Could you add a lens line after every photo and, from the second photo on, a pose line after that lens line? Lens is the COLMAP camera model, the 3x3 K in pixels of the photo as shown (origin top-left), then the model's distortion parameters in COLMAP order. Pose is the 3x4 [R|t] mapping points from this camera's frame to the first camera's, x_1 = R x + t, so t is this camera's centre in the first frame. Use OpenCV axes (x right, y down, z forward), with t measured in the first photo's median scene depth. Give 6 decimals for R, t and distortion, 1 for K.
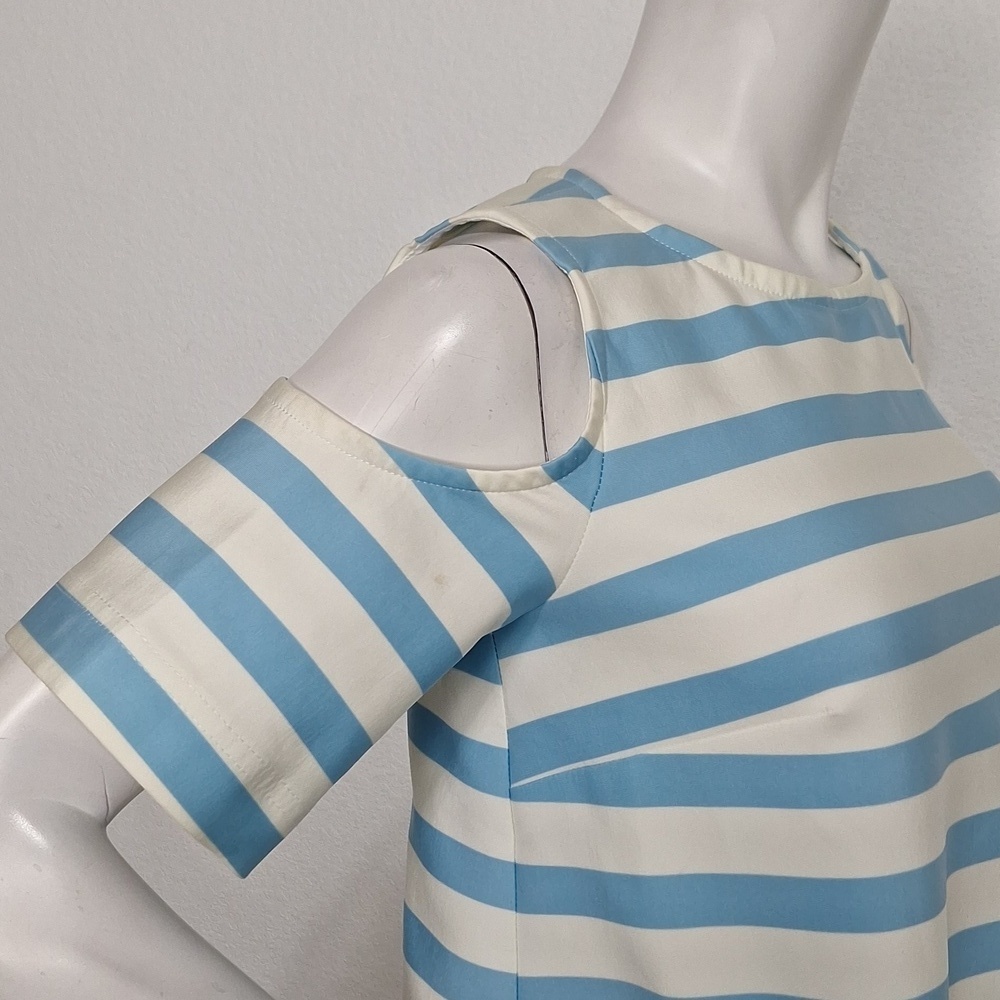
lens RADIAL K [[1483.5, 0, 500.0], [0, 1483.5, 500.0], [0, 0, 1]] dist [0.153831, -0.359506]
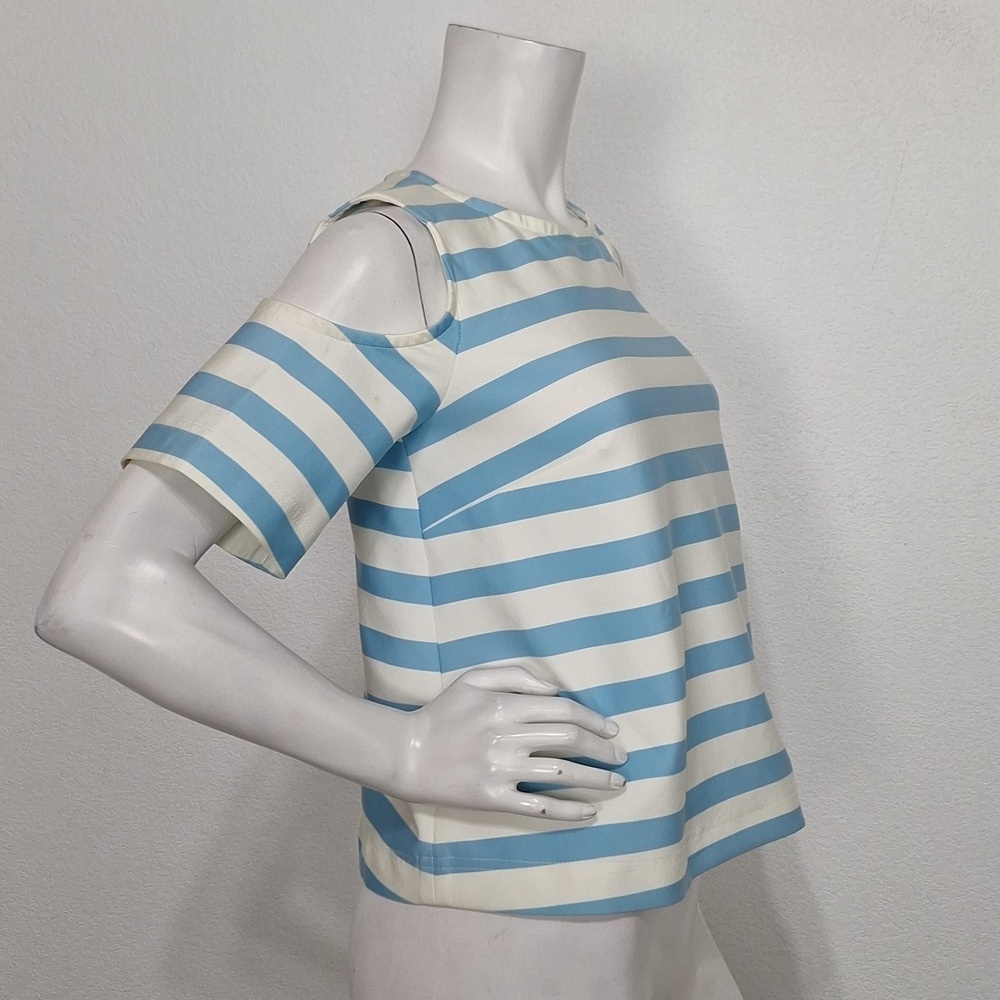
lens RADIAL K [[1483.5, 0, 500.0], [0, 1483.5, 500.0], [0, 0, 1]] dist [0.153831, -0.359506]
pose [[0.980372, -0.107084, 0.165539, -0.191005], [0.114979, 0.992608, -0.038841, 0.243865], [-0.160156, 0.057112, 0.985438, -0.709670]]
